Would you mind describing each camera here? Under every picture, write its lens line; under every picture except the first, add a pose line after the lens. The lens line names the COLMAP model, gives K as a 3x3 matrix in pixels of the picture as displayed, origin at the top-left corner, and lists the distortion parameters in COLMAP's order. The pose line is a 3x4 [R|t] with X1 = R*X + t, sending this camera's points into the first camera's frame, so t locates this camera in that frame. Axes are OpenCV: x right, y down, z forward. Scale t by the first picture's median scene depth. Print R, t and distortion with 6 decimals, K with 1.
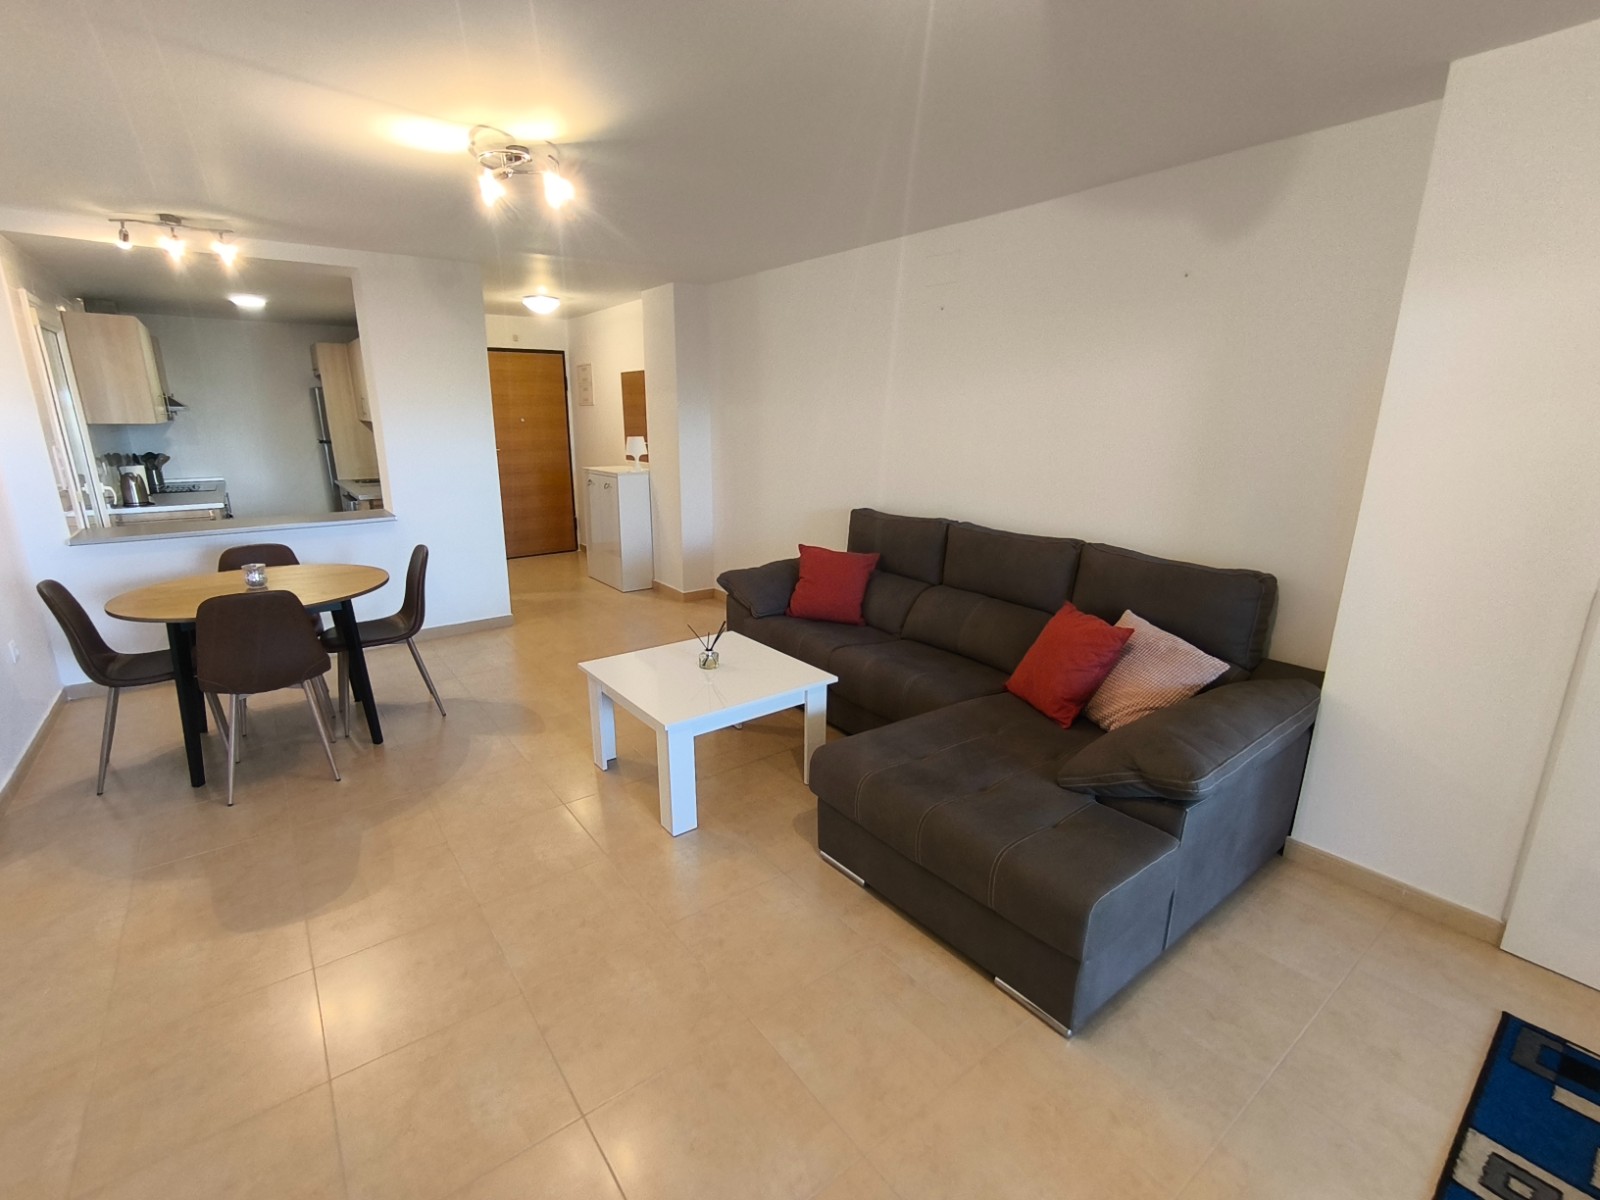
lens RADIAL K [[722.9, 0, 793.9], [0, 722.9, 601.1], [0, 0, 1]] dist [-0.001533, 0.000147]
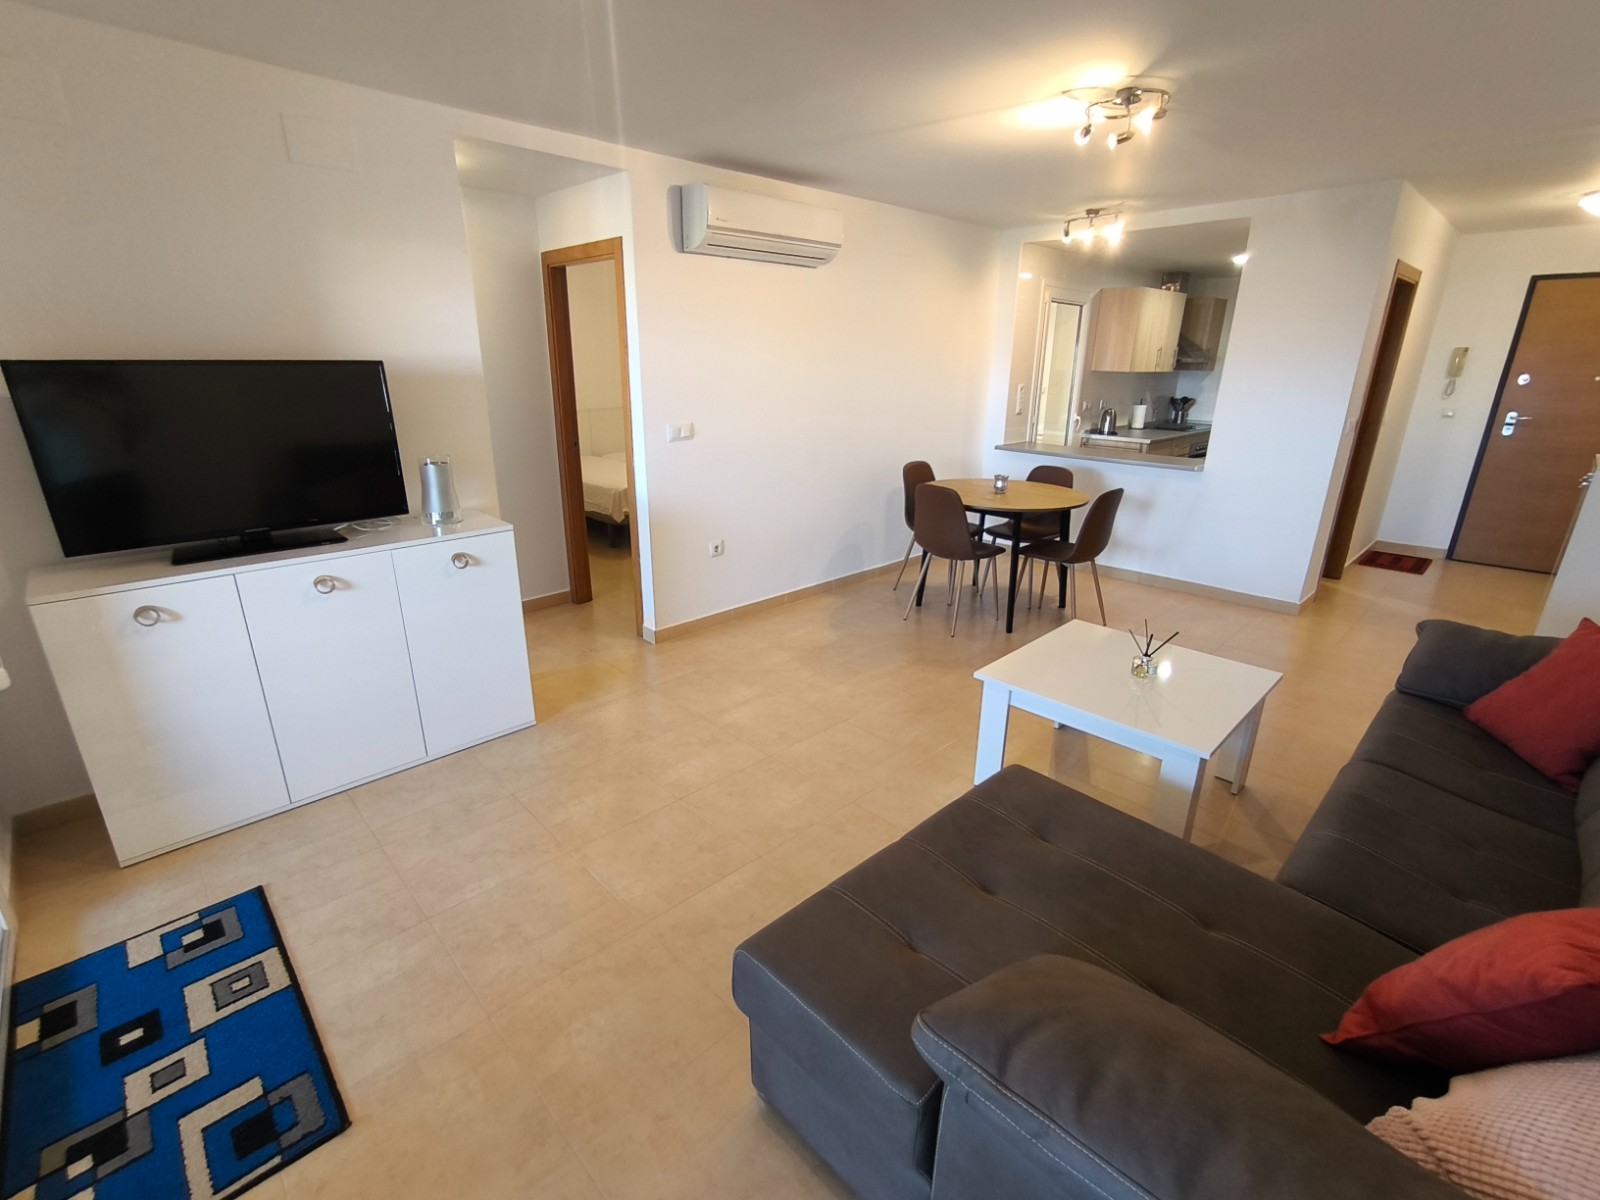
lens RADIAL K [[721.4, 0, 778.9], [0, 721.4, 594.2], [0, 0, 1]] dist [-0.020192, 0.007054]
pose [[0.093524, 0.306720, -0.947194, 0.394622], [-0.255238, 0.926956, 0.274965, -0.076173], [0.962345, 0.216044, 0.164979, 0.296409]]
